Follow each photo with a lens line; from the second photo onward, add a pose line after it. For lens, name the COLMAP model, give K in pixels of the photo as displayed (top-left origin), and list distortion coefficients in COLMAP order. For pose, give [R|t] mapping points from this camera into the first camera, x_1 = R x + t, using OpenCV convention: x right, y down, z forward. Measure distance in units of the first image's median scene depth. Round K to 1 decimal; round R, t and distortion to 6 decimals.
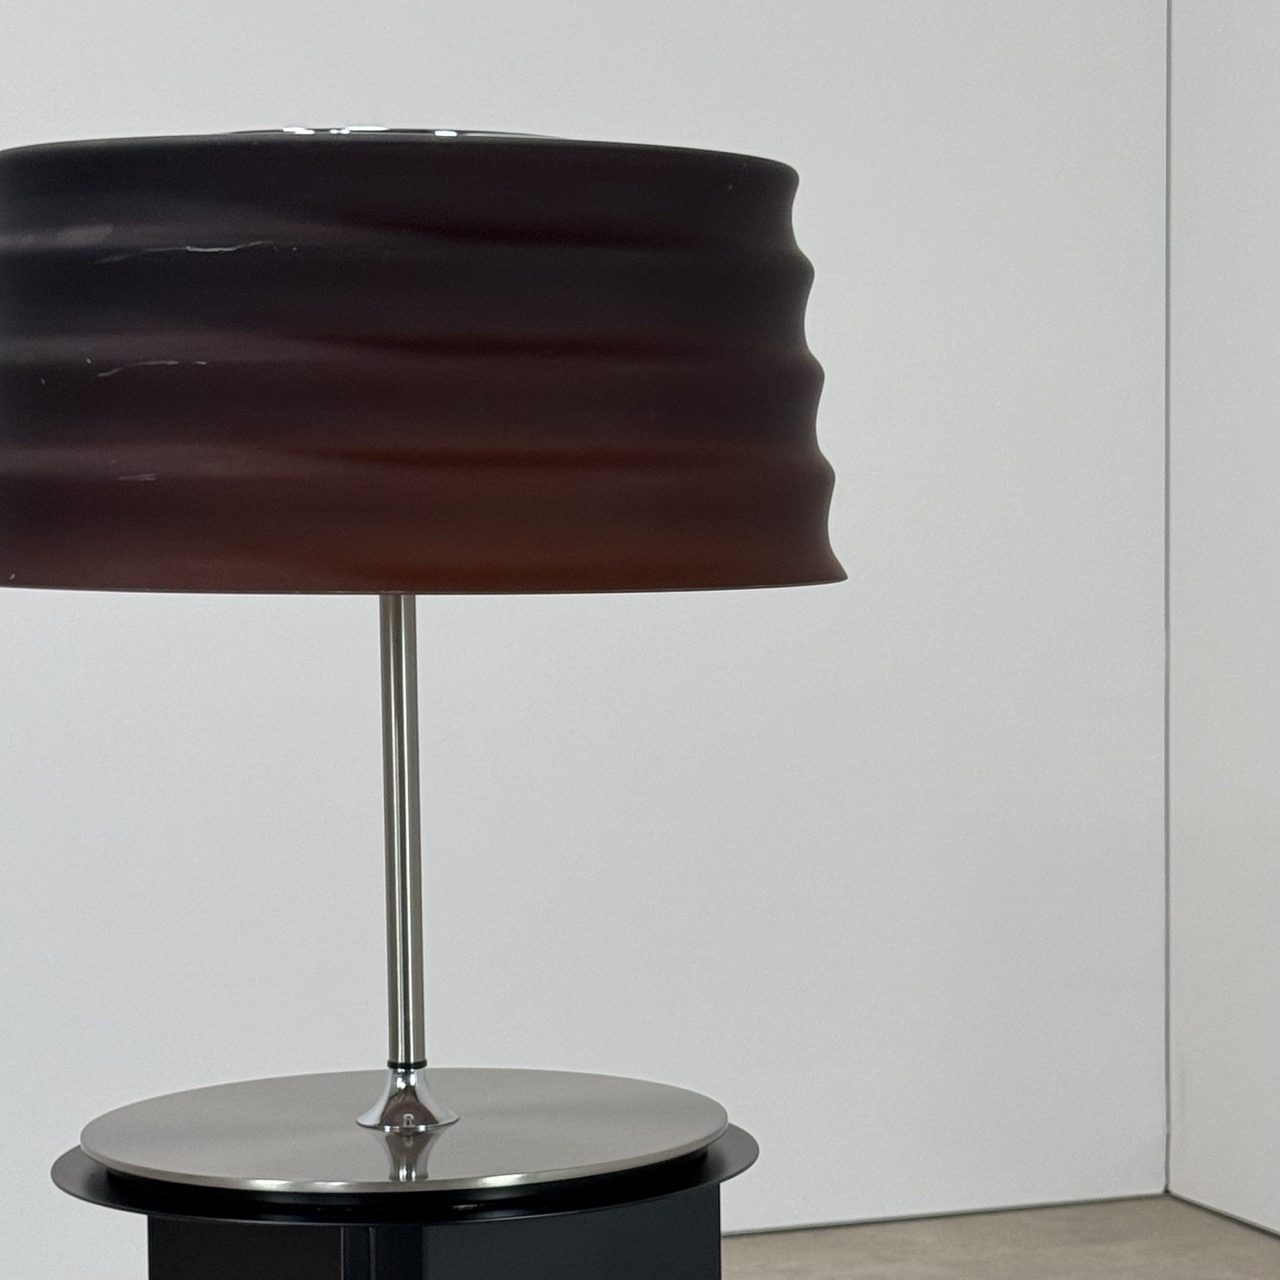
lens RADIAL K [[3705.0, 0, 647.5], [0, 3705.0, 642.4], [0, 0, 1]] dist [0.173138, 0.000000]
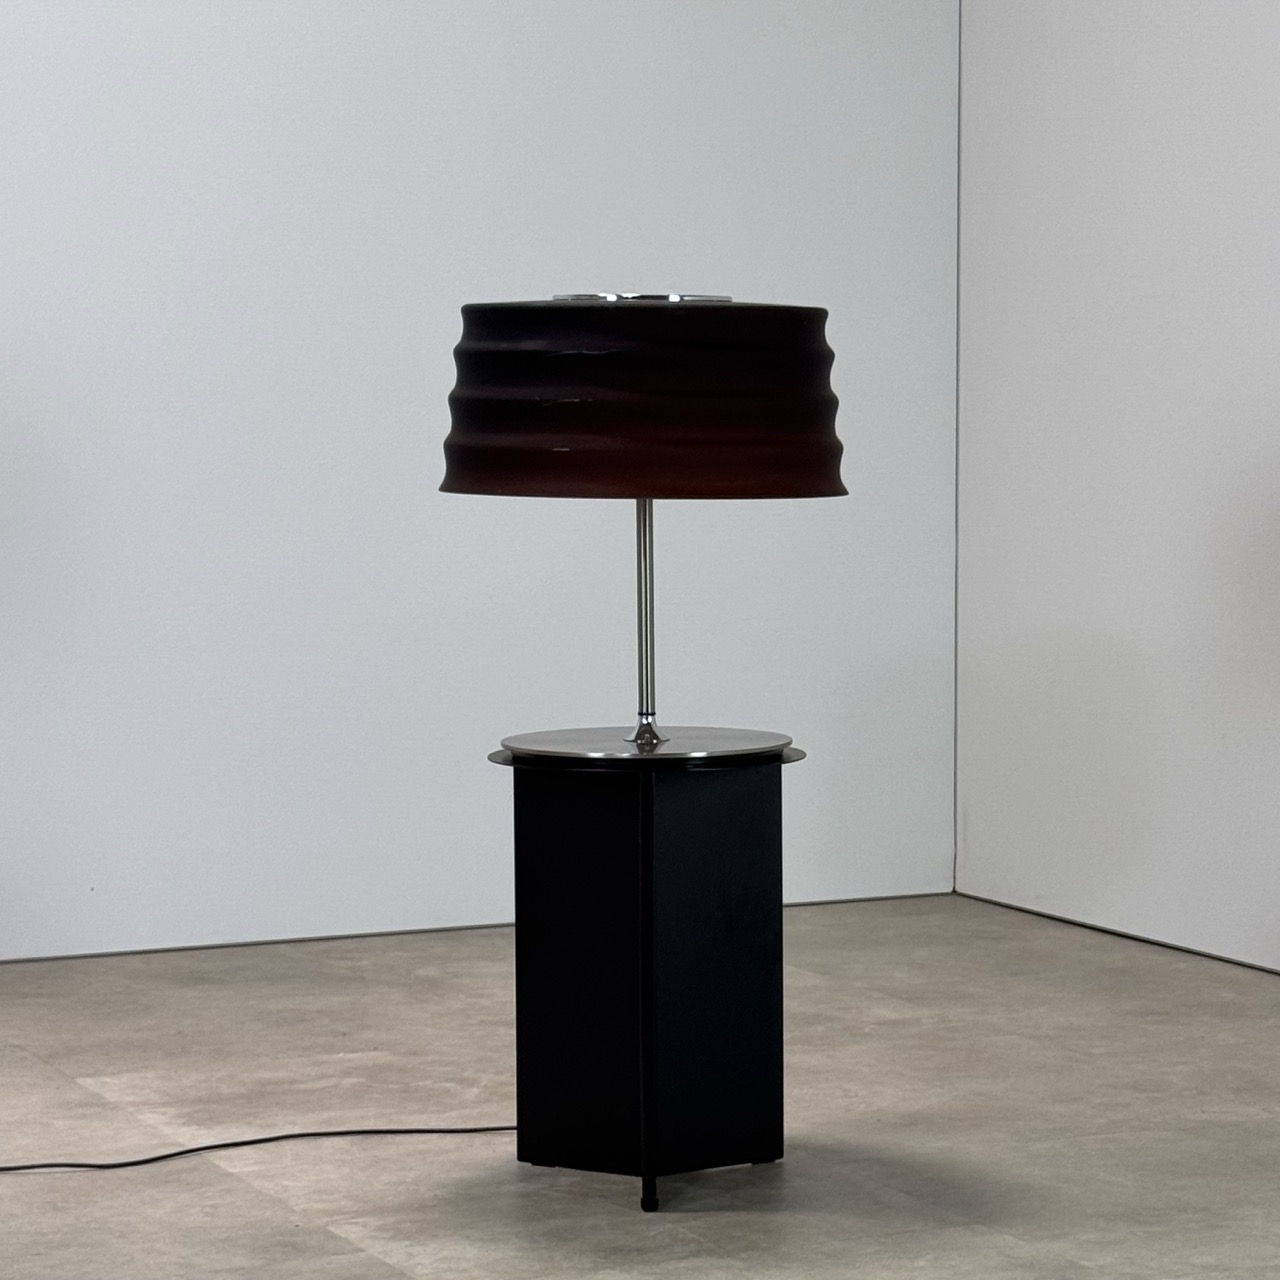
lens RADIAL K [[3705.0, 0, 645.9], [0, 3705.0, 644.7], [0, 0, 1]] dist [0.173138, 0.000000]
pose [[0.997472, 0.002701, 0.071014, -0.222111], [-0.004155, 0.999785, 0.020334, 0.028333], [-0.070944, -0.020578, 0.997268, -1.194972]]
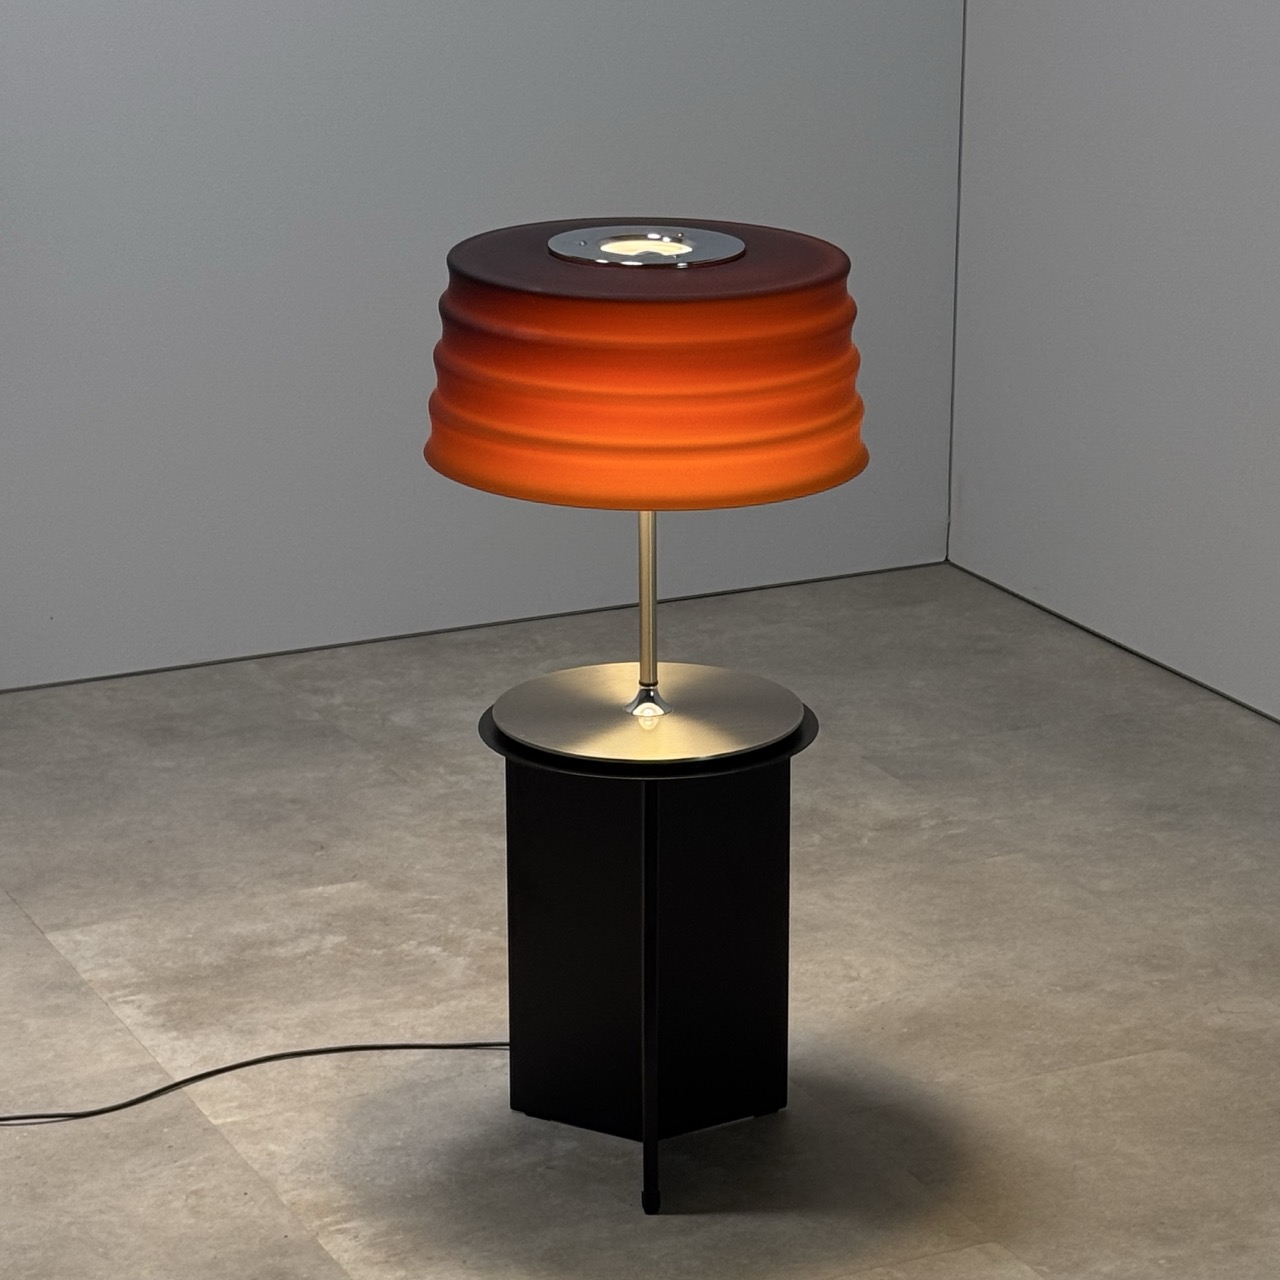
lens RADIAL K [[3705.0, 0, 604.1], [0, 3705.0, 674.4], [0, 0, 1]] dist [0.173138, 0.000000]
pose [[0.997193, -0.013198, 0.073697, -0.241190], [-0.006019, 0.967020, 0.254630, -0.415052], [-0.074627, -0.254359, 0.964226, -0.977549]]
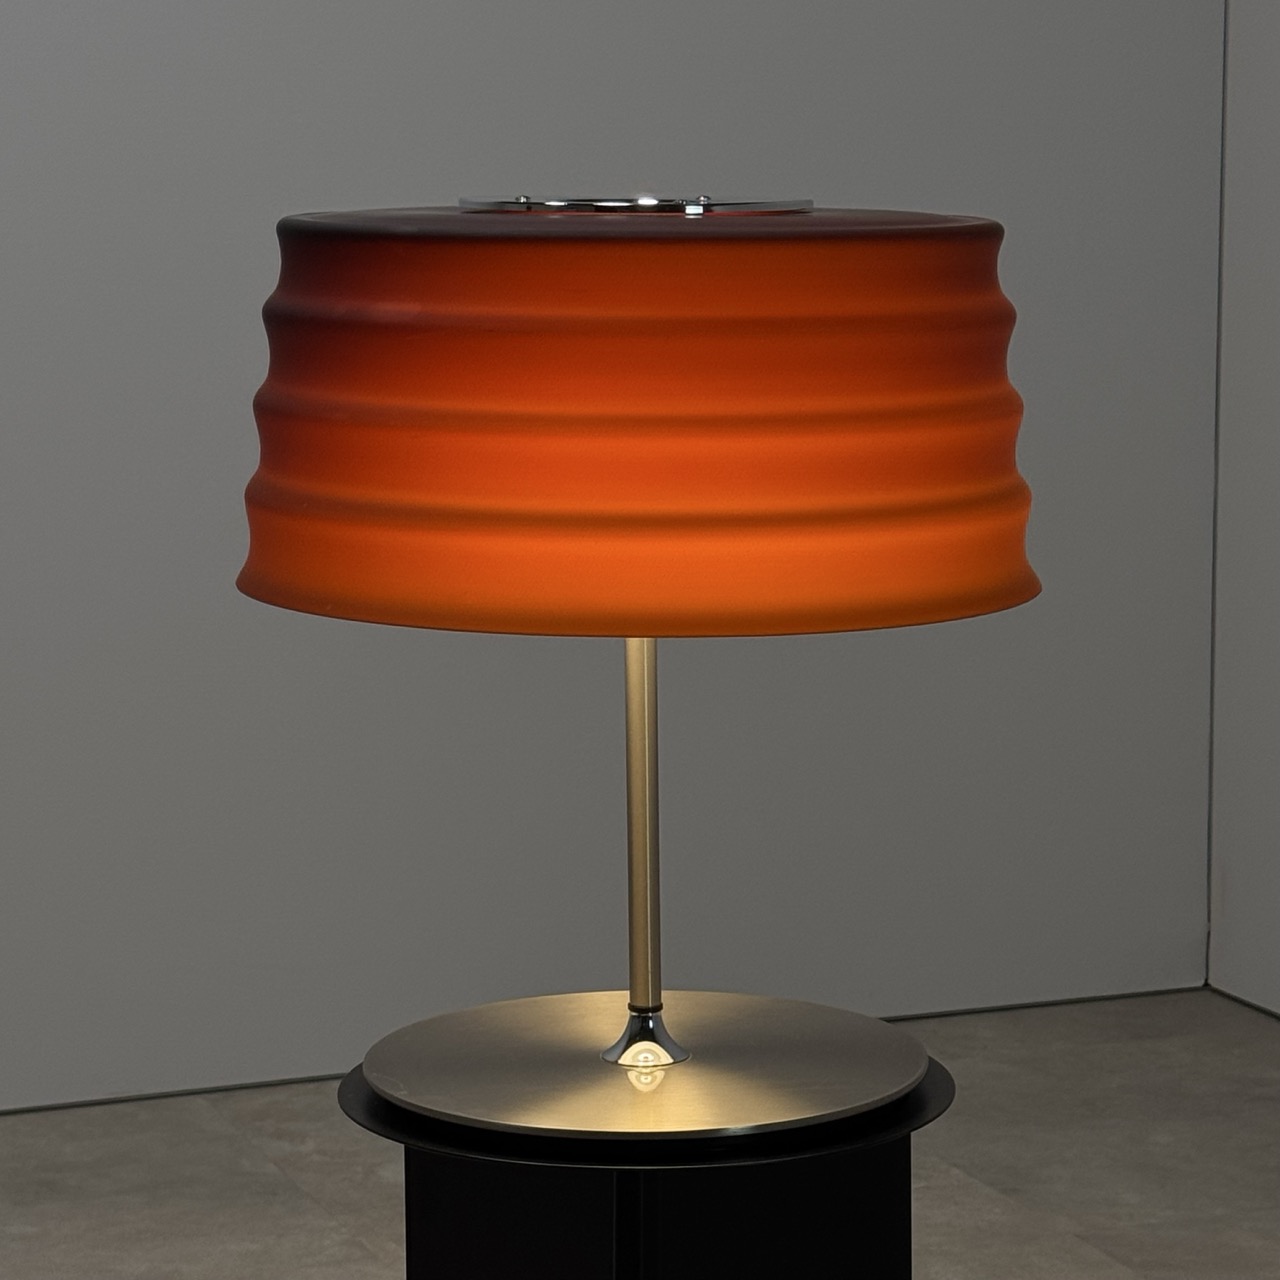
lens RADIAL K [[3705.0, 0, 632.0], [0, 3705.0, 635.1], [0, 0, 1]] dist [0.173138, 0.000000]
pose [[0.999944, 0.004605, 0.009516, -0.080543], [-0.005415, 0.996202, 0.086900, -0.099210], [-0.009080, -0.086947, 0.996172, -0.123061]]
